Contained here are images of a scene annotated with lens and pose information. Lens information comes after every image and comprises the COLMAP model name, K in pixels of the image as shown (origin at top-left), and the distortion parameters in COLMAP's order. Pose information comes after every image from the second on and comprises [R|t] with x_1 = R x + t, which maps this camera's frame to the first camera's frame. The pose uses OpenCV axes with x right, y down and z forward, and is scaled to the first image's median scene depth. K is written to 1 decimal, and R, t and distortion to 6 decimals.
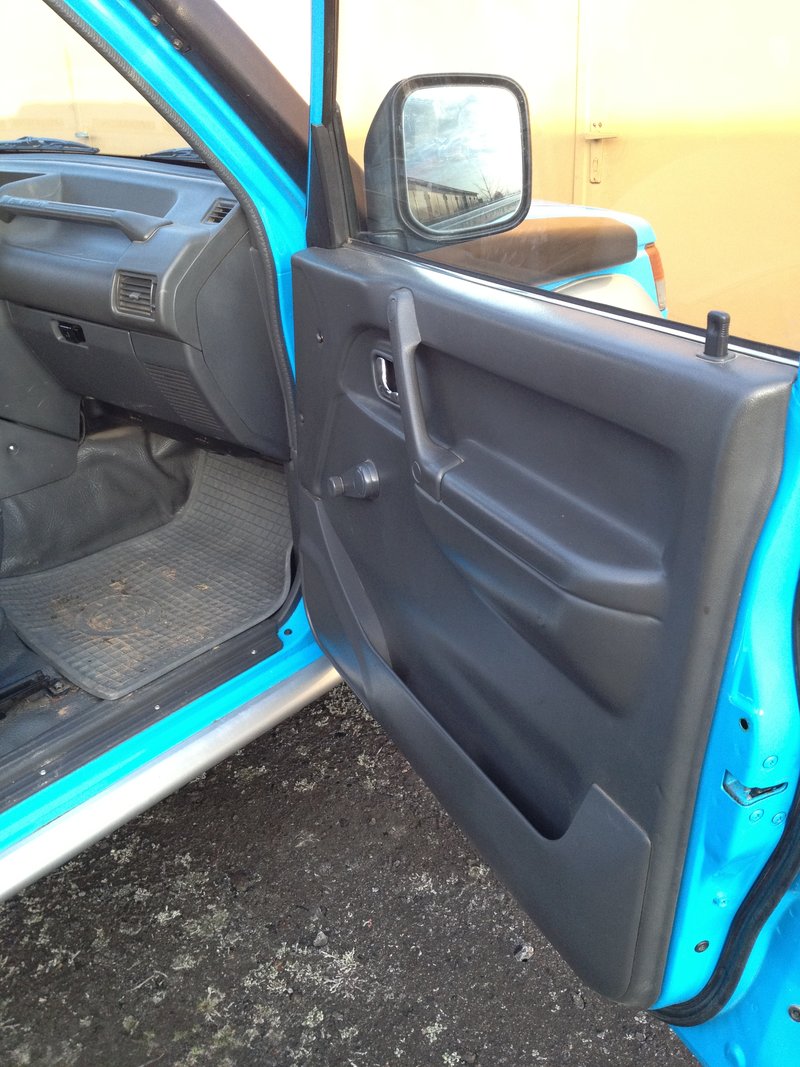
lens RADIAL K [[1005.2, 0, 394.3], [0, 1005.2, 527.4], [0, 0, 1]] dist [0.179270, -0.462814]
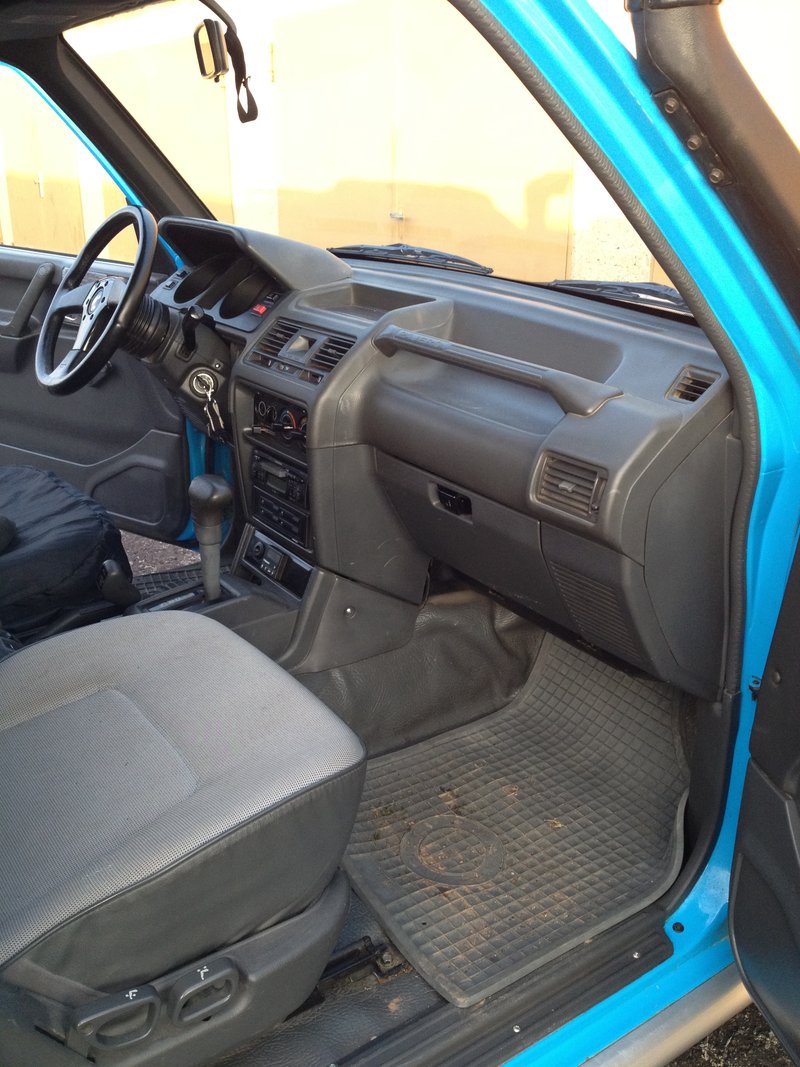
lens RADIAL K [[1005.2, 0, 394.3], [0, 1005.2, 527.4], [0, 0, 1]] dist [0.179270, -0.462814]
pose [[0.968530, 0.123150, -0.216295, -0.184023], [-0.136572, 0.989457, -0.048189, -0.123892], [0.208080, 0.076213, 0.975138, 0.205979]]
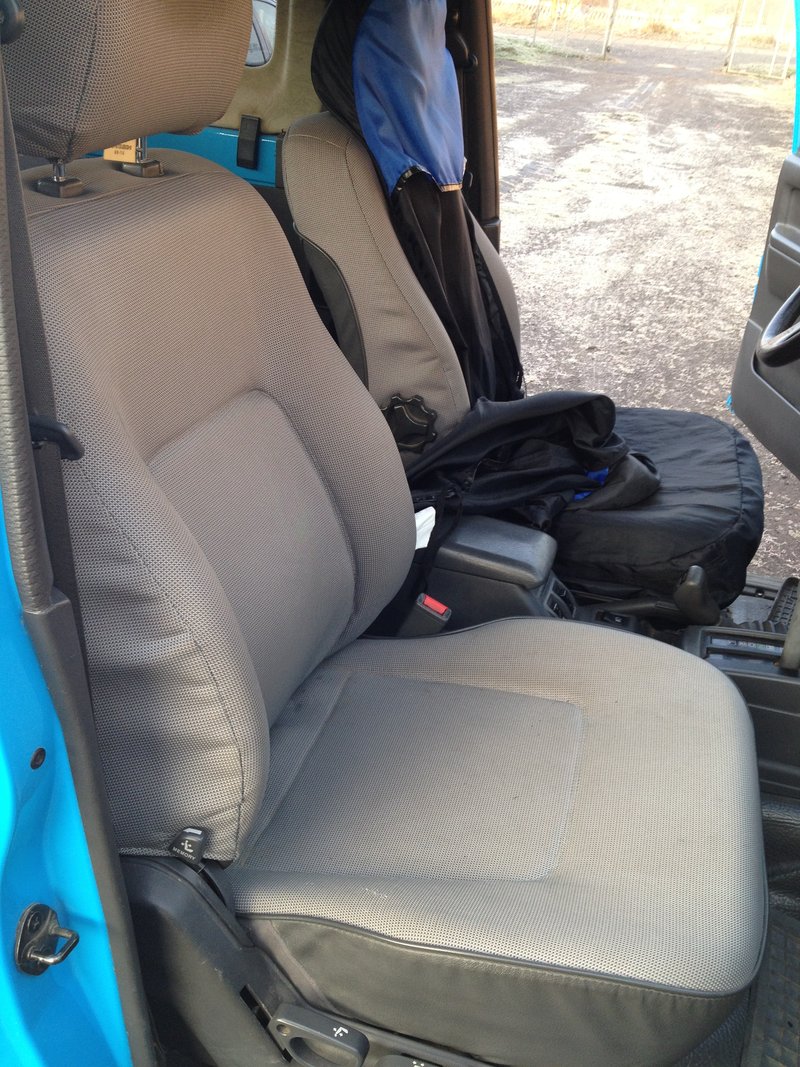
lens RADIAL K [[1005.2, 0, 394.3], [0, 1005.2, 527.4], [0, 0, 1]] dist [0.179270, -0.462814]
pose [[0.407758, 0.488480, -0.771441, -0.116997], [-0.468268, 0.837177, 0.282594, -0.284851], [0.783874, 0.246011, 0.570105, 0.494615]]
